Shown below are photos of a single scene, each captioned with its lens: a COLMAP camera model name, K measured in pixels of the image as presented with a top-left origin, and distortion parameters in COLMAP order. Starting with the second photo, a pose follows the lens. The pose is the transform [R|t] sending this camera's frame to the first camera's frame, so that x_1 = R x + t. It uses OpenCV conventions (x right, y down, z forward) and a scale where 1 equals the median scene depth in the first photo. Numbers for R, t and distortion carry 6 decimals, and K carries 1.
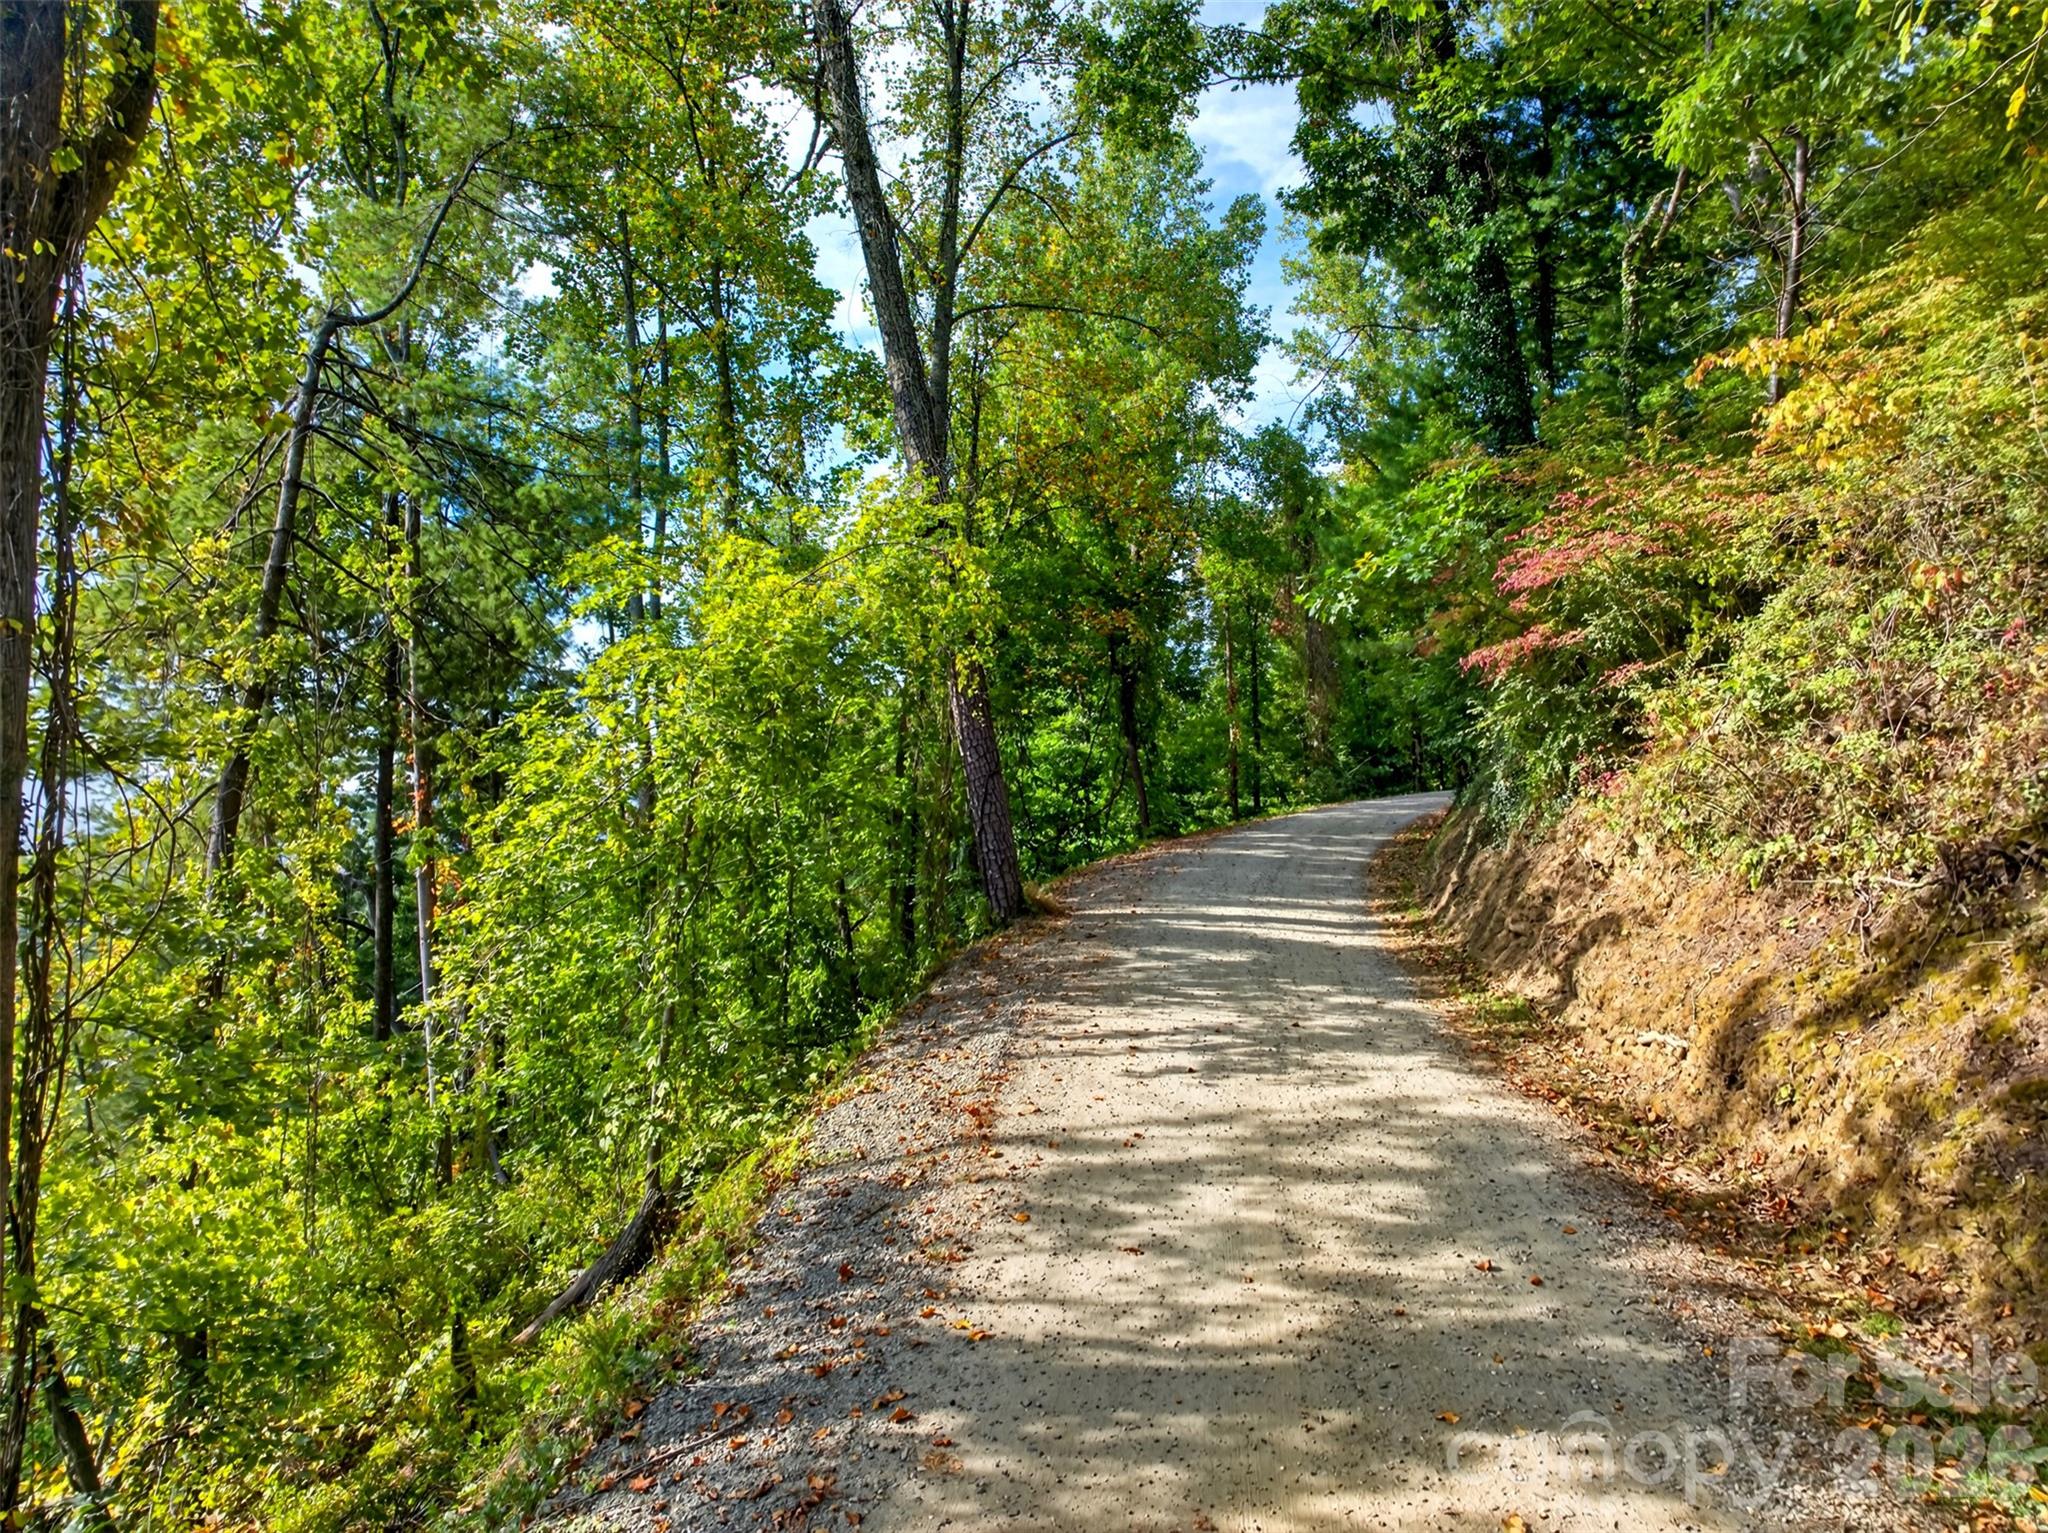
lens RADIAL K [[1477.2, 0, 977.2], [0, 1477.2, 775.9], [0, 0, 1]] dist [0.003104, -0.026850]
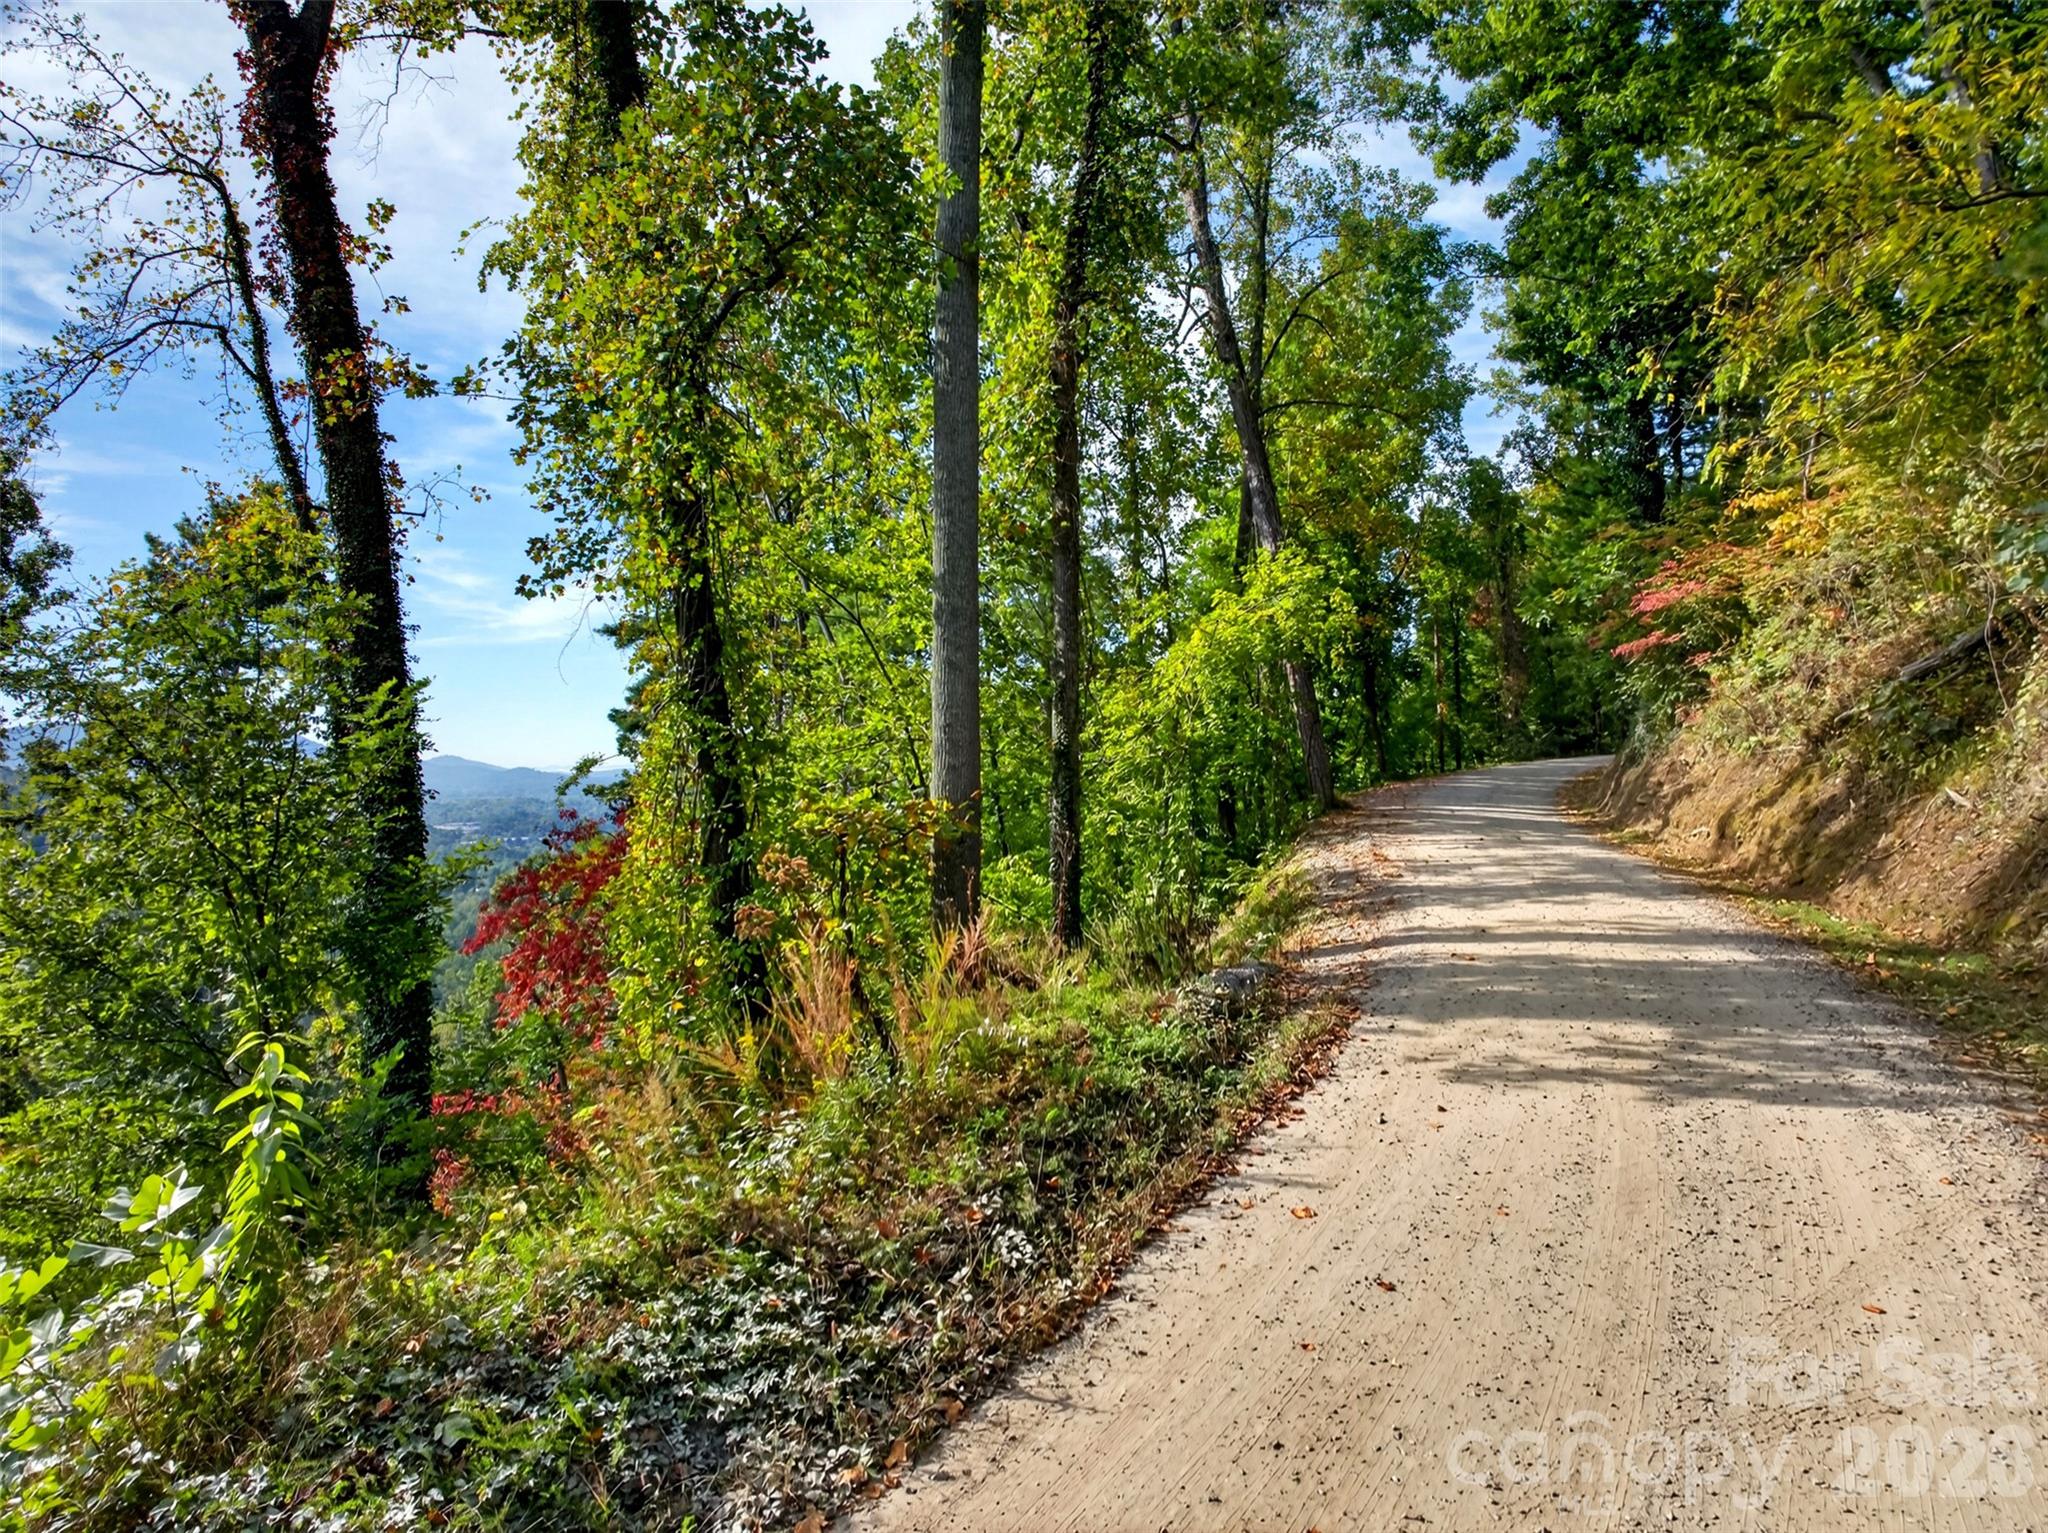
lens RADIAL K [[1477.2, 0, 977.2], [0, 1477.2, 775.9], [0, 0, 1]] dist [0.003104, -0.026850]
pose [[0.993645, 0.005142, -0.112440, -0.123197], [-0.004097, 0.999946, 0.009526, 0.031287], [0.112483, -0.009004, 0.993613, -0.456795]]
